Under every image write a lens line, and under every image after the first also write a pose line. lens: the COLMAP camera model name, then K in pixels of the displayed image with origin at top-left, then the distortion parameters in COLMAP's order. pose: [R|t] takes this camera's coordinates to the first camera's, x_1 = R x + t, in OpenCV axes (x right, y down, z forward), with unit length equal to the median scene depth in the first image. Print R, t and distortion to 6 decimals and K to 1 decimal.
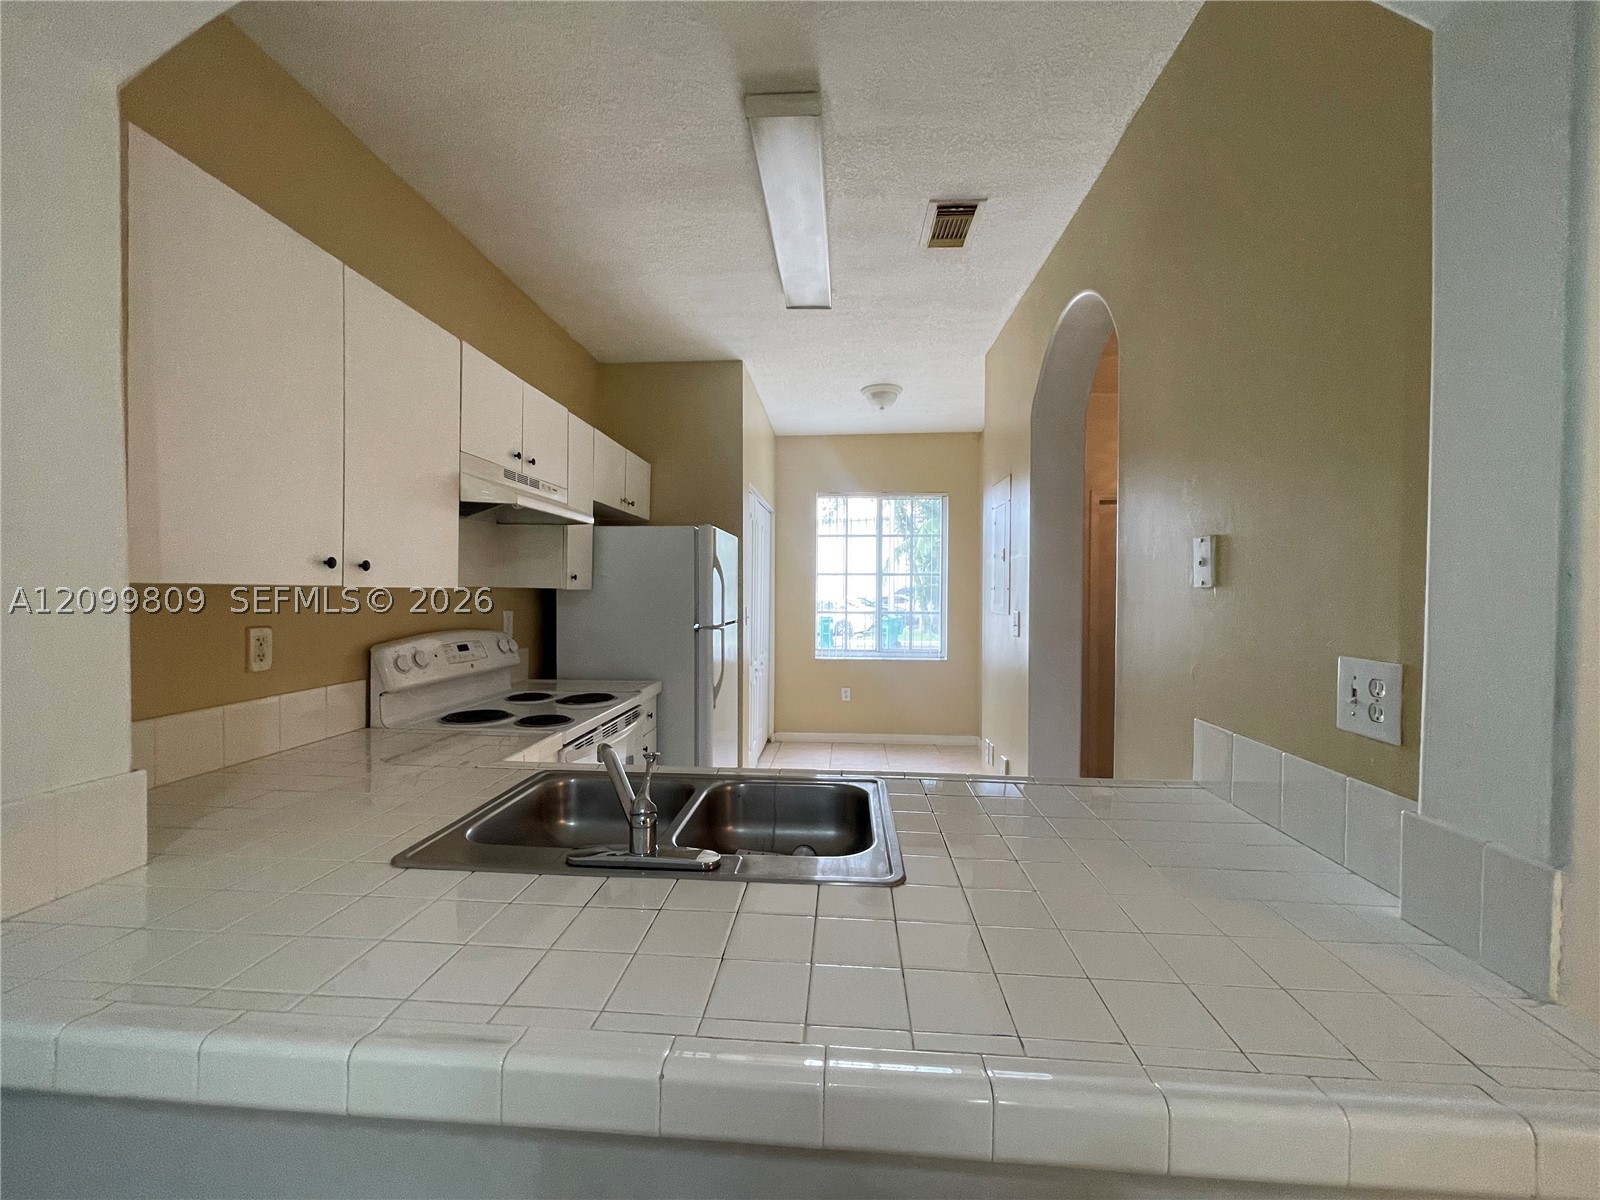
lens RADIAL K [[649.4, 0, 800.0], [0, 649.4, 600.0], [0, 0, 1]] dist [-0.001977, -0.000207]
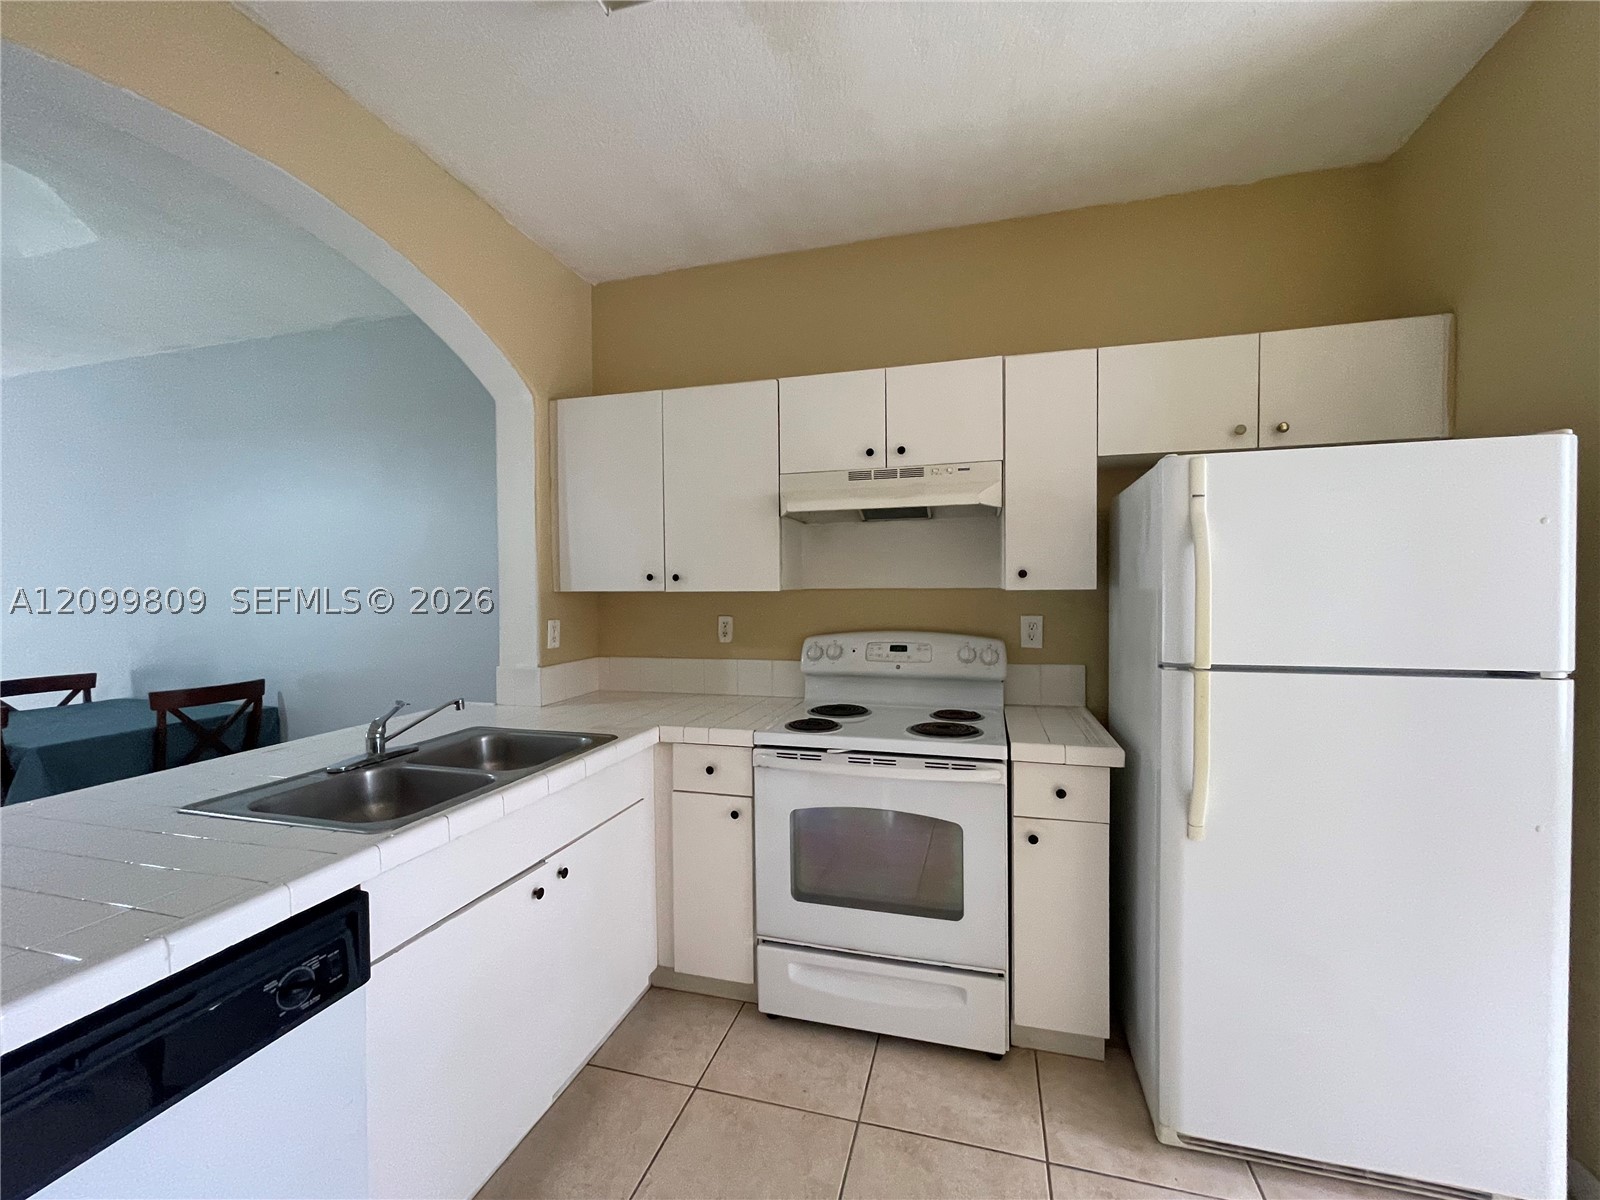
lens RADIAL K [[649.4, 0, 800.0], [0, 649.4, 600.0], [0, 0, 1]] dist [-0.001977, -0.000207]
pose [[-0.192404, 0.009662, -0.981268, 0.621407], [-0.009092, 0.999891, 0.011628, -0.015811], [0.981274, 0.011159, -0.192295, 1.260422]]
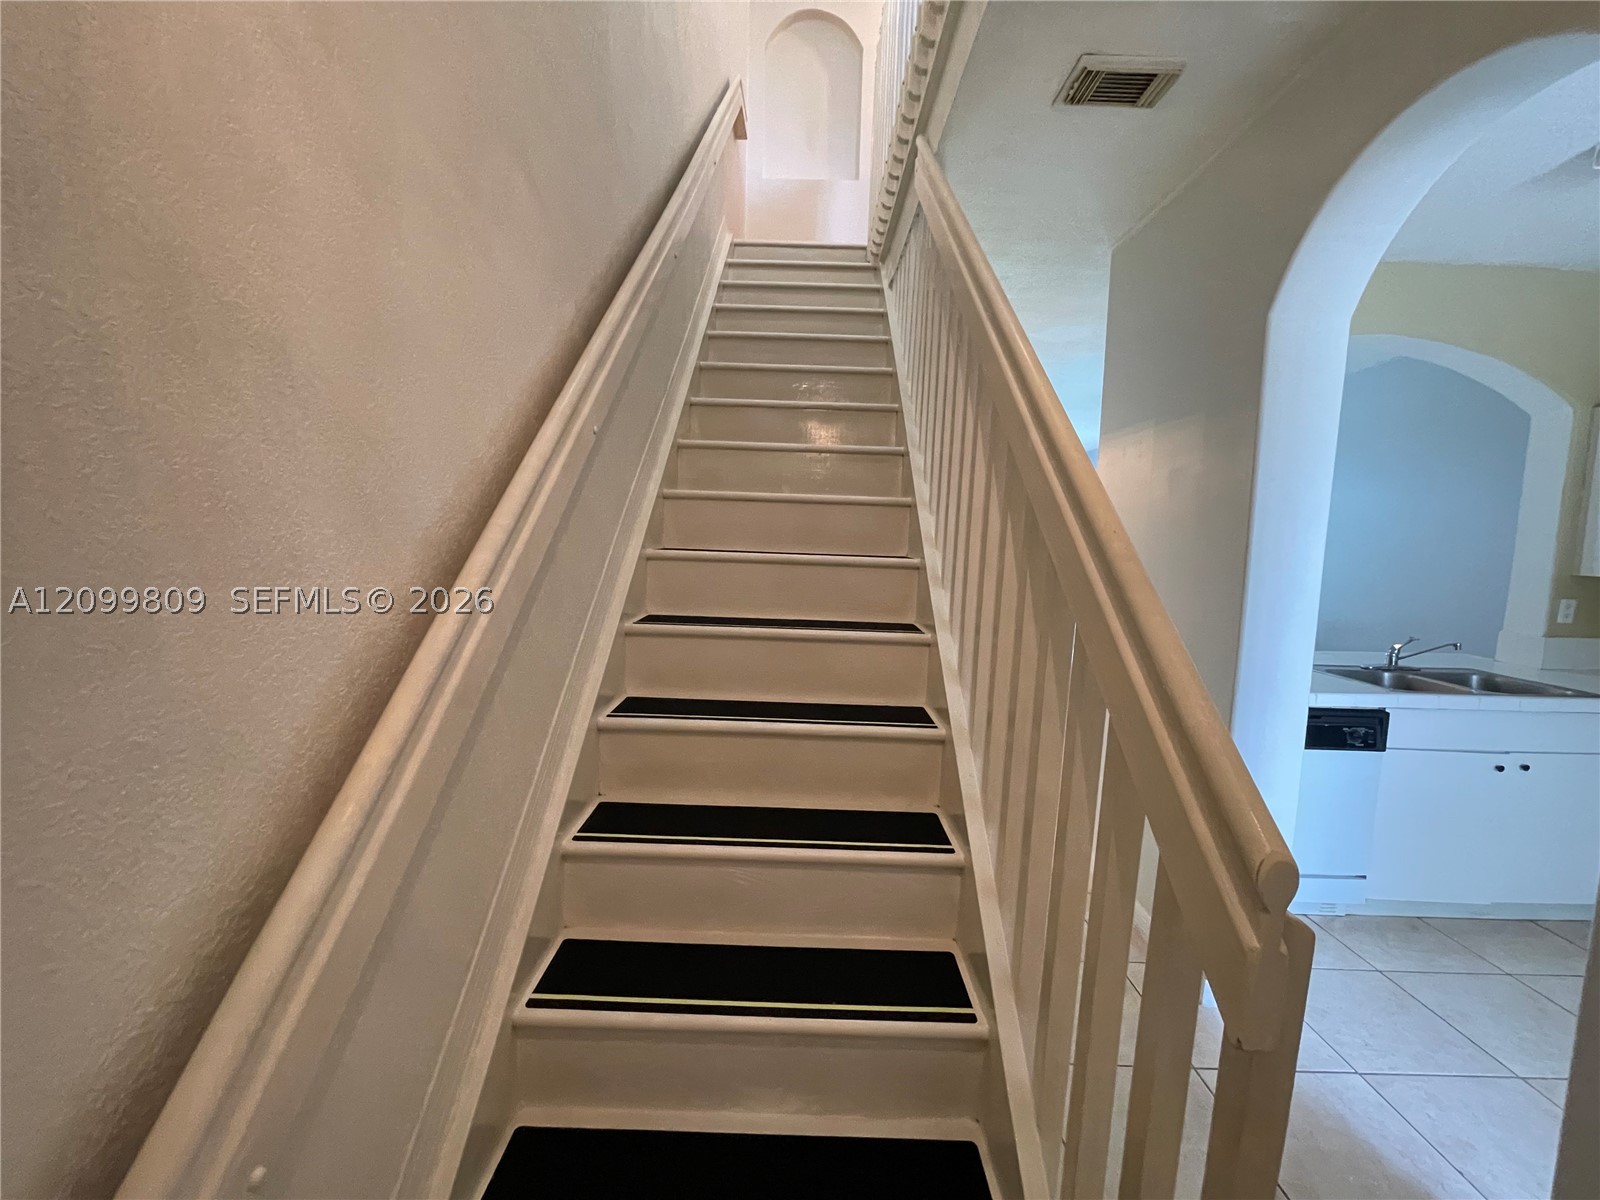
lens RADIAL K [[649.4, 0, 800.0], [0, 649.4, 600.0], [0, 0, 1]] dist [-0.001977, -0.000207]
pose [[-0.996263, -0.025518, -0.082517, 1.357631], [-0.034719, 0.993094, 0.112068, -0.062559], [0.079087, 0.114515, -0.990268, 1.884529]]
